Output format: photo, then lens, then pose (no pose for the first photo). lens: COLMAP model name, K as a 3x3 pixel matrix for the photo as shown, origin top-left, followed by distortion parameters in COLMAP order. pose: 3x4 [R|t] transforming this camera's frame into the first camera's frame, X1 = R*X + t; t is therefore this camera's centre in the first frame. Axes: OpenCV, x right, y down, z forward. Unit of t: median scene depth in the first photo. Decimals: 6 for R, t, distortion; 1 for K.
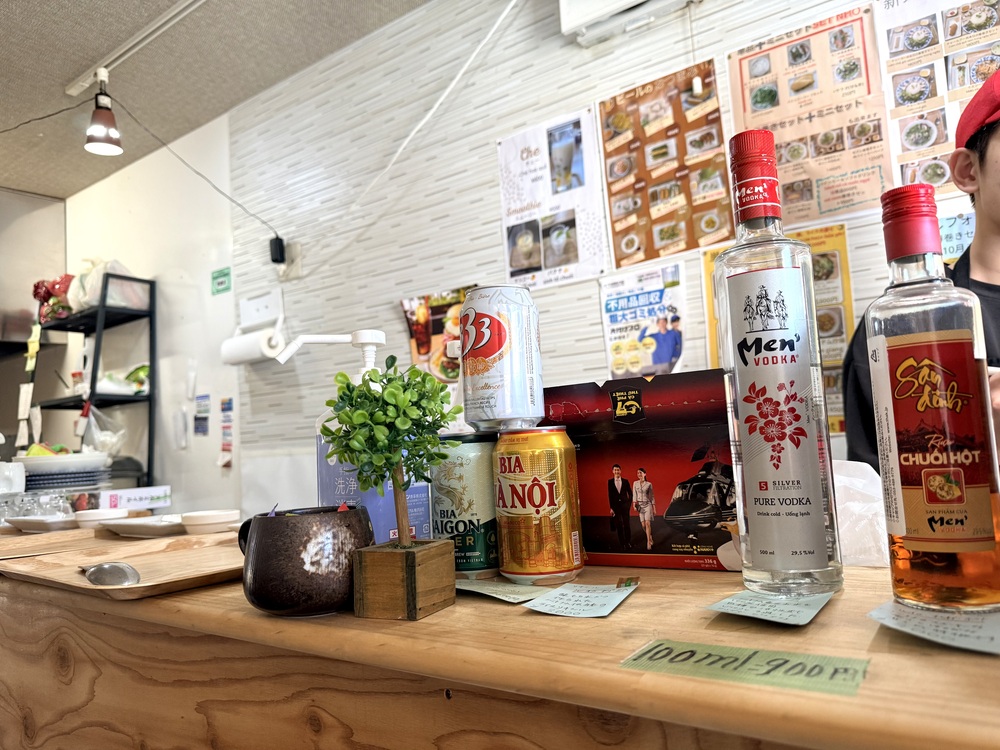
lens RADIAL K [[687.3, 0, 500.0], [0, 687.3, 375.0], [0, 0, 1]] dist [0.095358, -0.118820]
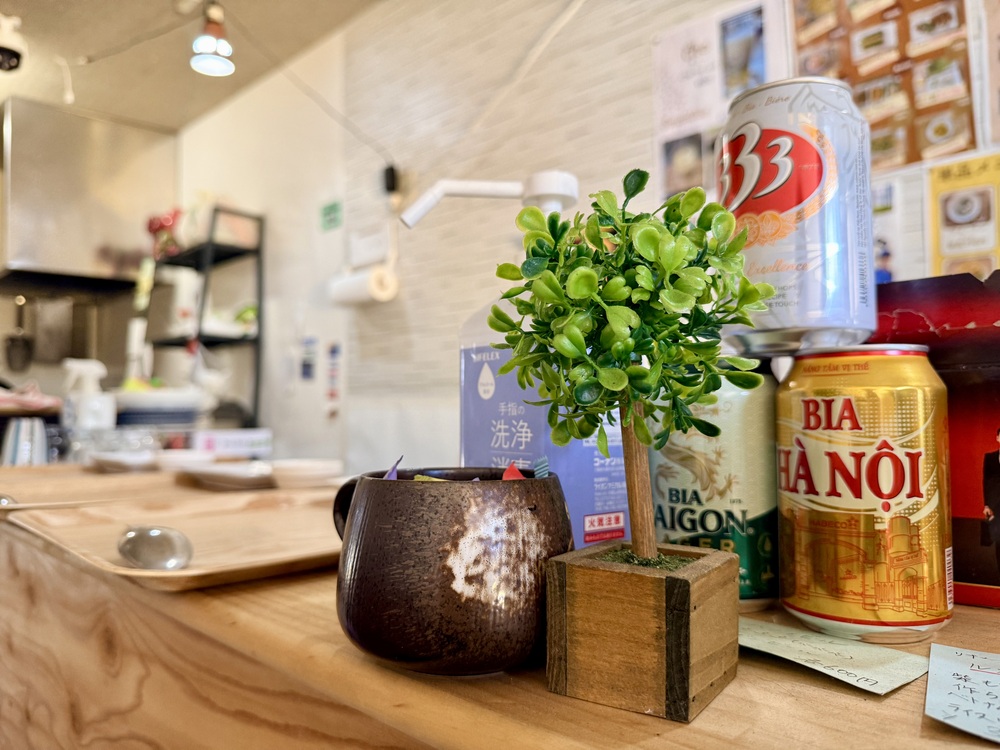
lens RADIAL K [[687.3, 0, 500.0], [0, 687.3, 375.0], [0, 0, 1]] dist [0.095358, -0.118820]
pose [[0.989203, 0.046082, -0.139120, -0.061120], [-0.039523, 0.997990, 0.049544, 0.032553], [0.141124, -0.043511, 0.989035, 0.170497]]
